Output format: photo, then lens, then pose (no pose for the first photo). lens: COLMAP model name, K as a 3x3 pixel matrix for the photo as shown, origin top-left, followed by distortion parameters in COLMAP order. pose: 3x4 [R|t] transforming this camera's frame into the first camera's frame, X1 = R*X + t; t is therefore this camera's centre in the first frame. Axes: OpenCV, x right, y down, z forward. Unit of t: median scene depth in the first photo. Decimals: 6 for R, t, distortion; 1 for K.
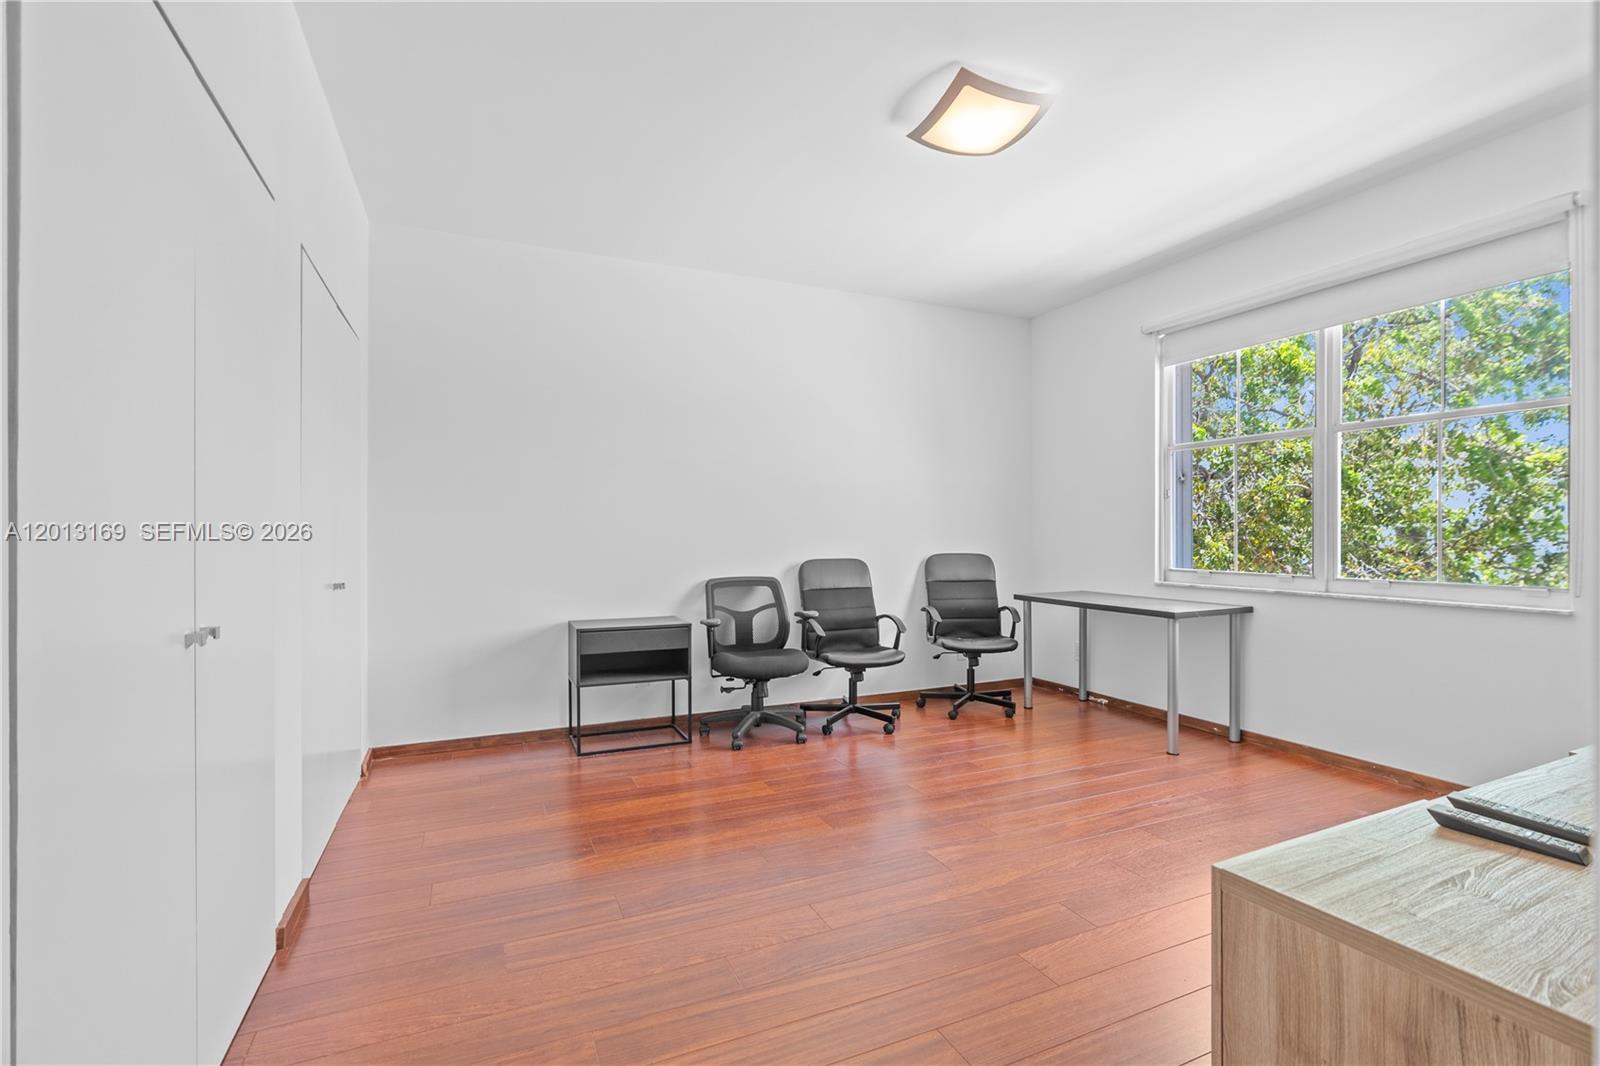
lens RADIAL K [[718.0, 0, 812.0], [0, 718.0, 533.0], [0, 0, 1]] dist [-0.011458, 0.004308]
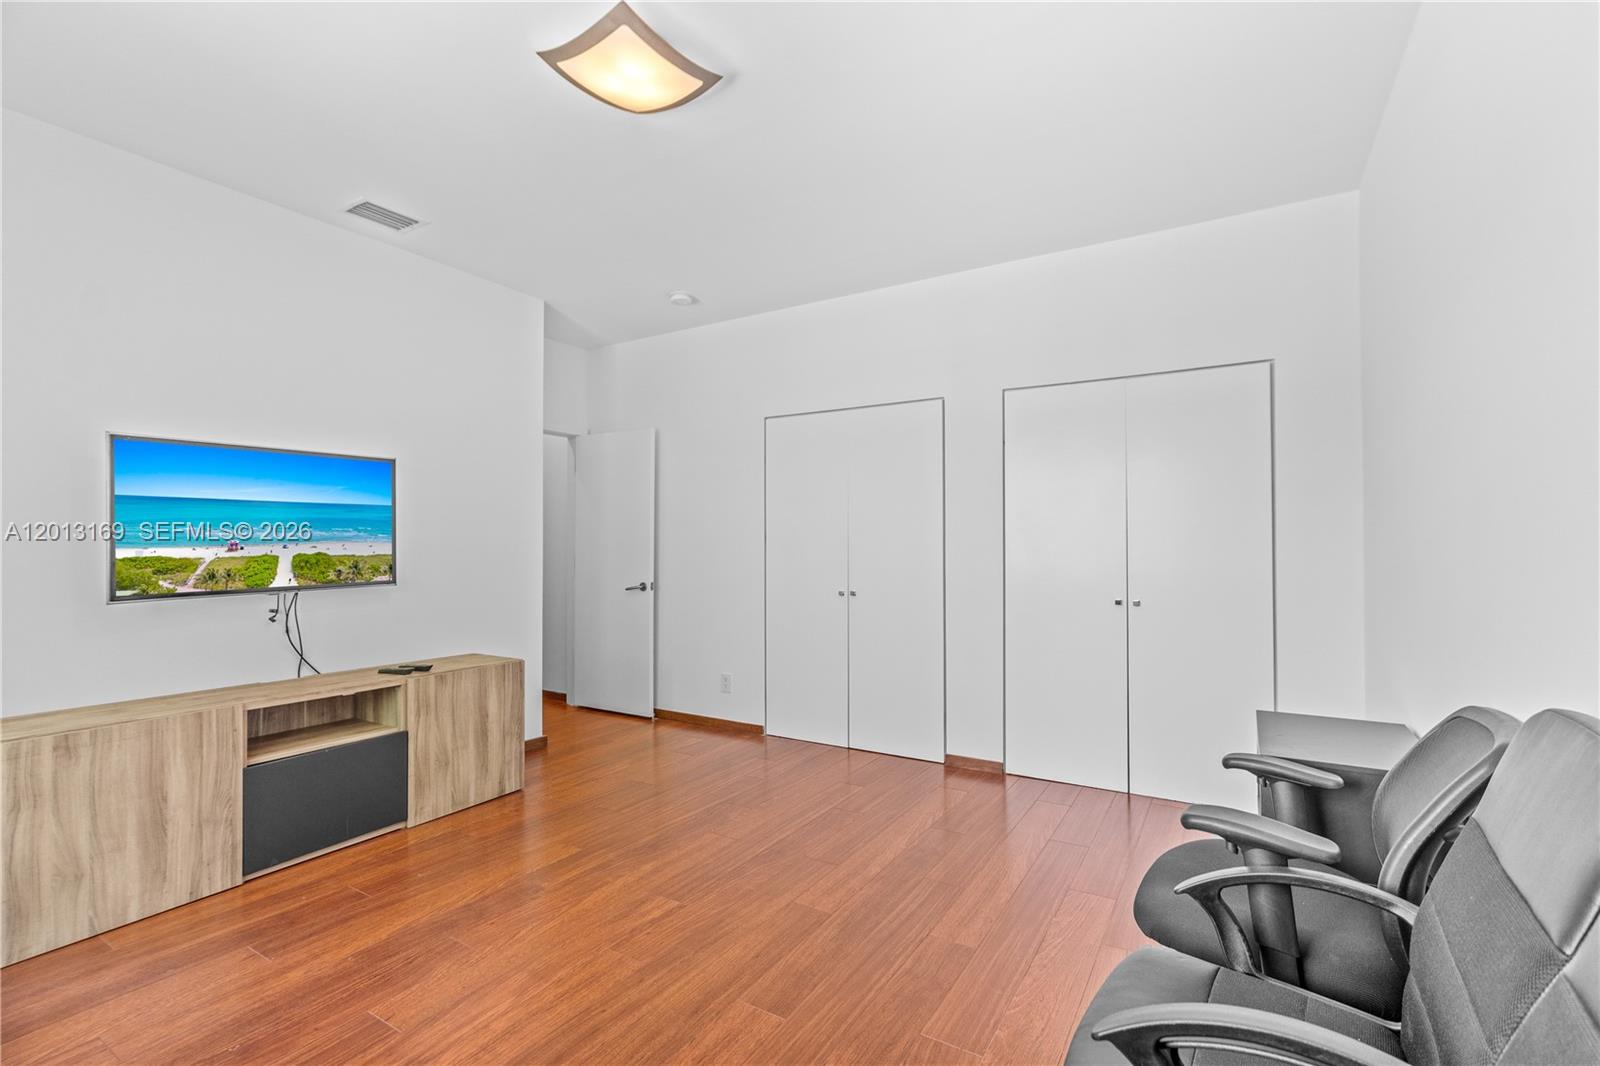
lens RADIAL K [[718.0, 0, 814.1], [0, 718.0, 531.4], [0, 0, 1]] dist [-0.011458, 0.004308]
pose [[-0.827624, -0.008301, -0.561221, 0.382112], [0.008663, 0.999583, -0.027560, -0.016907], [0.561216, -0.027671, -0.827207, 1.319025]]
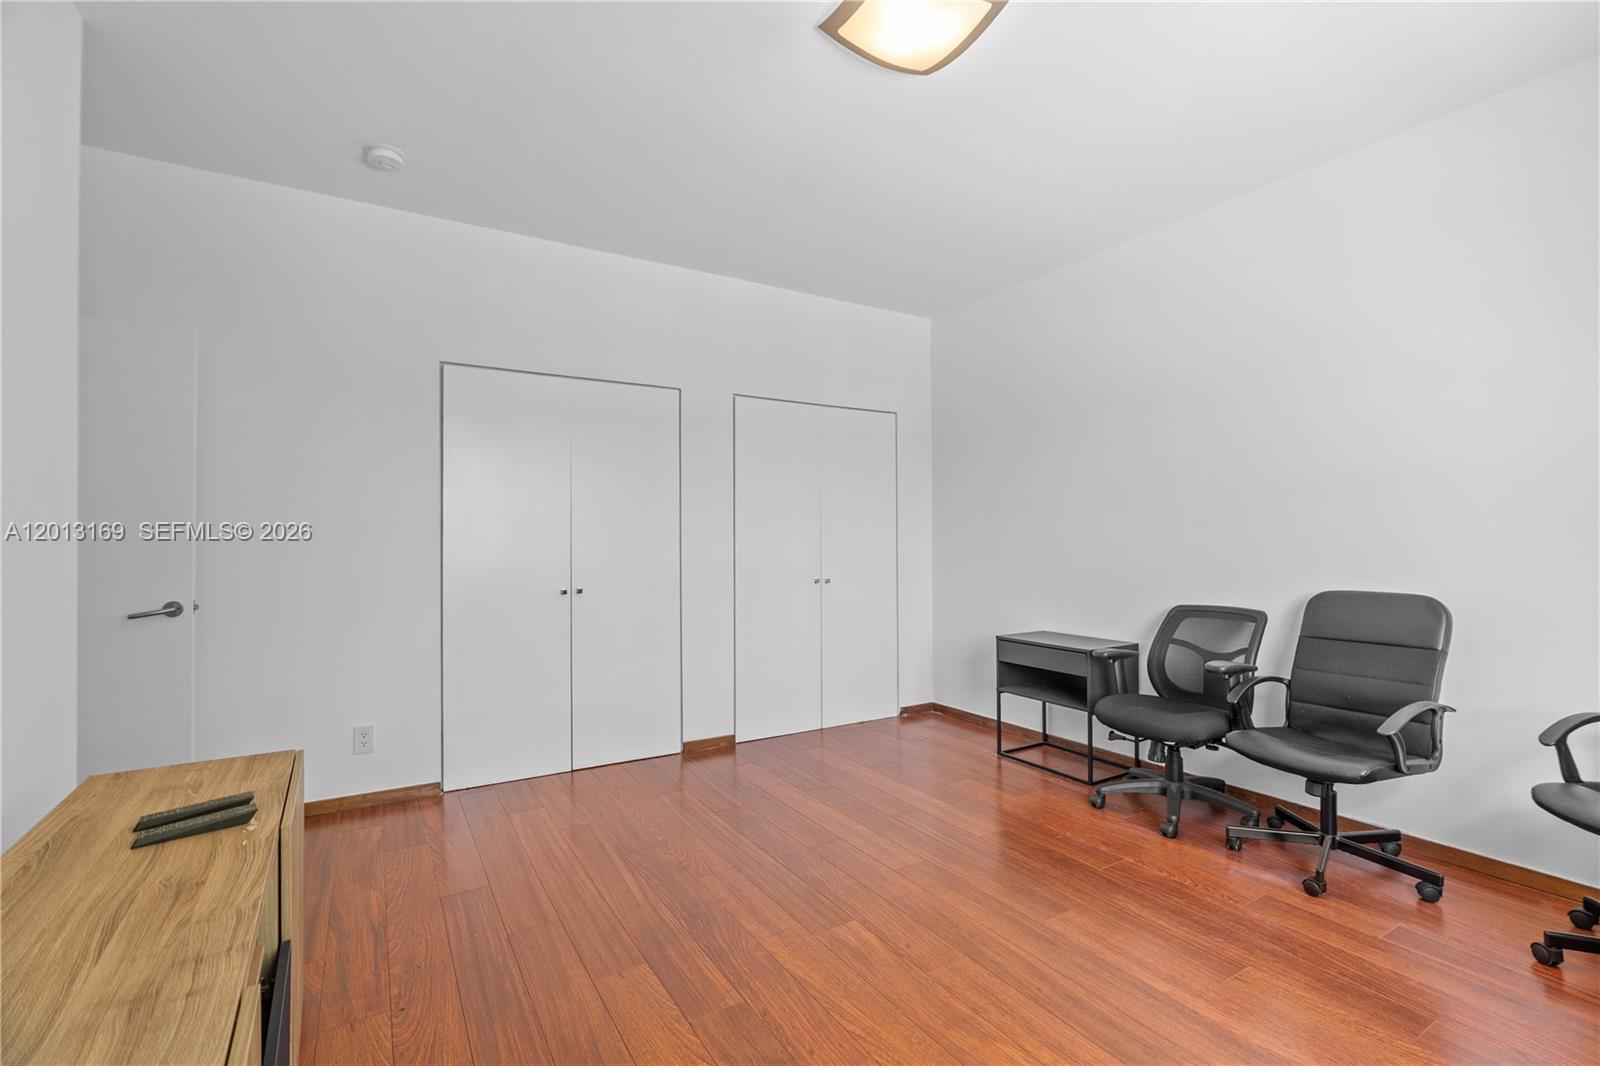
lens RADIAL K [[718.0, 0, 795.9], [0, 718.0, 529.0], [0, 0, 1]] dist [-0.011458, 0.004308]
pose [[0.115663, -0.010997, -0.993228, 0.715607], [0.012480, 0.999876, -0.009617, -0.021818], [0.993210, -0.011283, 0.115786, 0.574345]]
